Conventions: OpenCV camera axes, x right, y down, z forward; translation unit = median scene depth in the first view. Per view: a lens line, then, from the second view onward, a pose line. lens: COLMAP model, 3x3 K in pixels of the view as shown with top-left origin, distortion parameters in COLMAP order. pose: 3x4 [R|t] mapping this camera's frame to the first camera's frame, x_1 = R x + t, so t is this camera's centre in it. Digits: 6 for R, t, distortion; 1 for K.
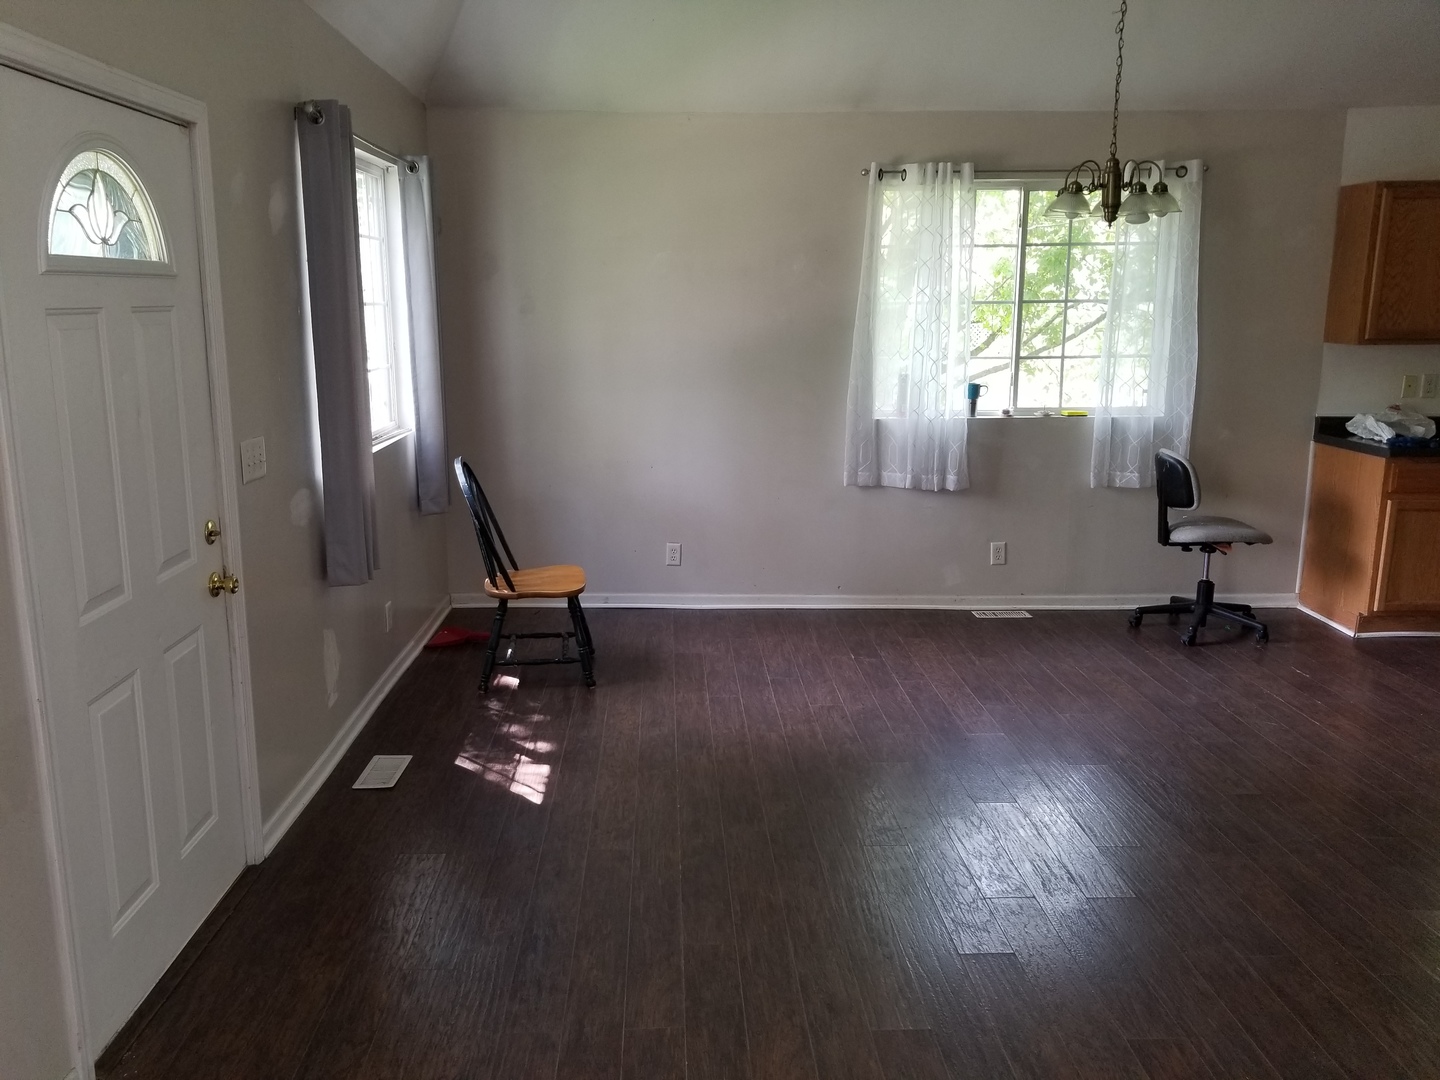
lens RADIAL K [[1123.1, 0, 712.1], [0, 1123.1, 530.0], [0, 0, 1]] dist [0.048275, -0.062987]
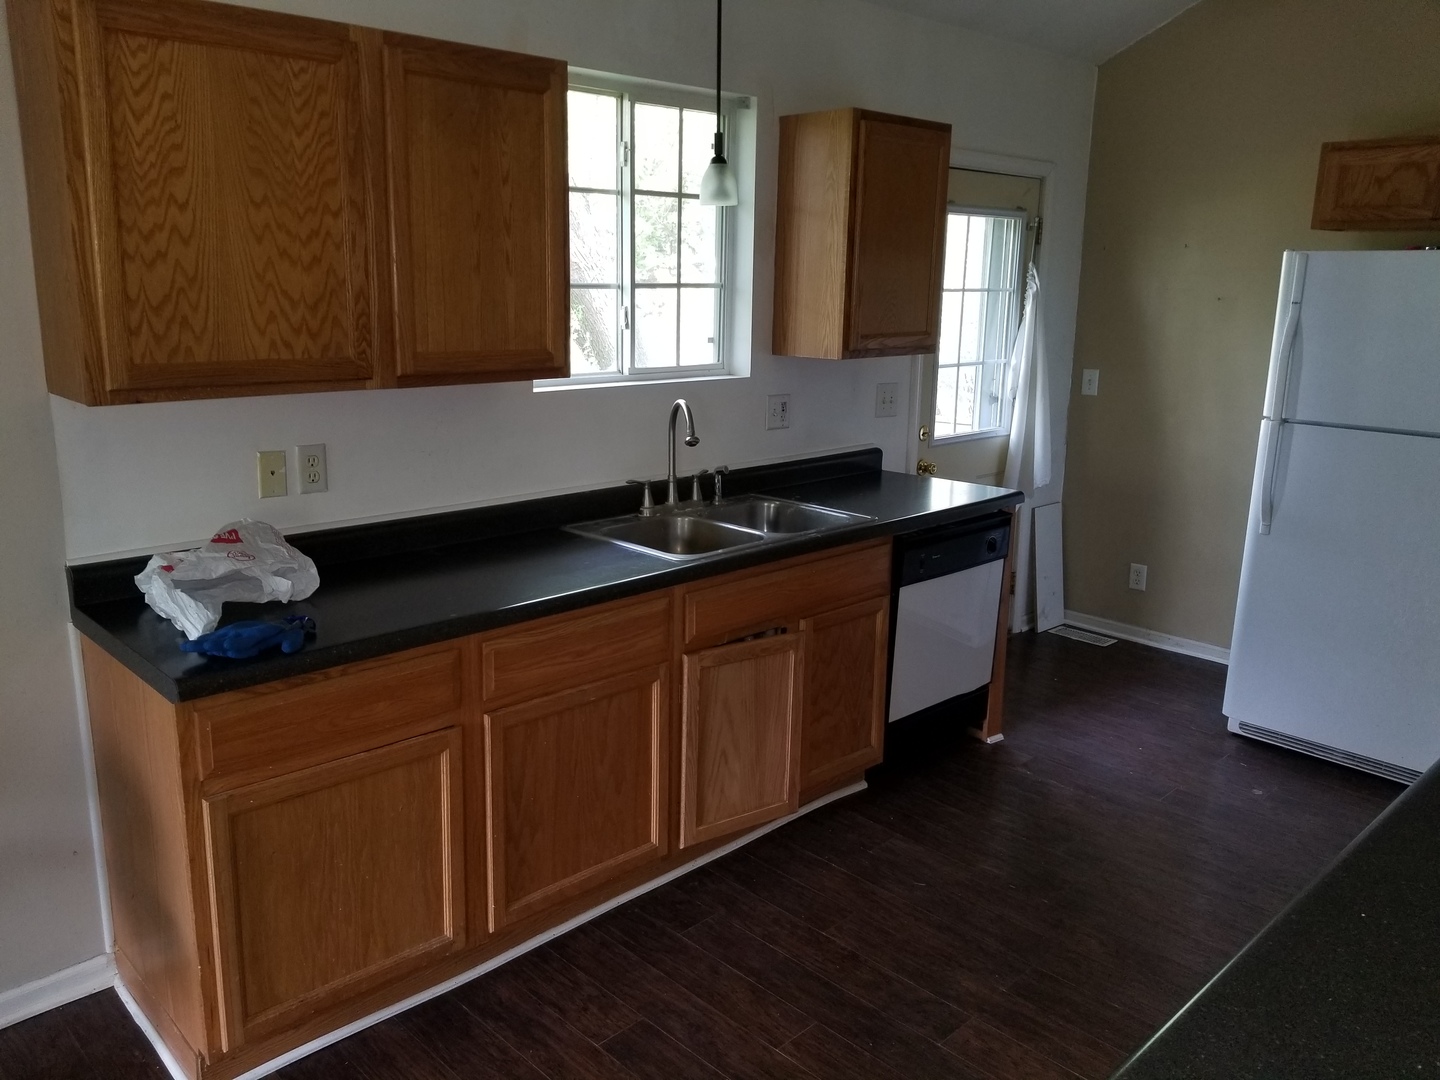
lens RADIAL K [[1123.1, 0, 713.6], [0, 1123.1, 537.2], [0, 0, 1]] dist [0.048275, -0.062987]
pose [[0.726528, -0.141617, 0.672385, 0.457750], [0.122032, 0.989569, 0.076563, -0.122051], [-0.676214, 0.026427, 0.736231, 0.564625]]
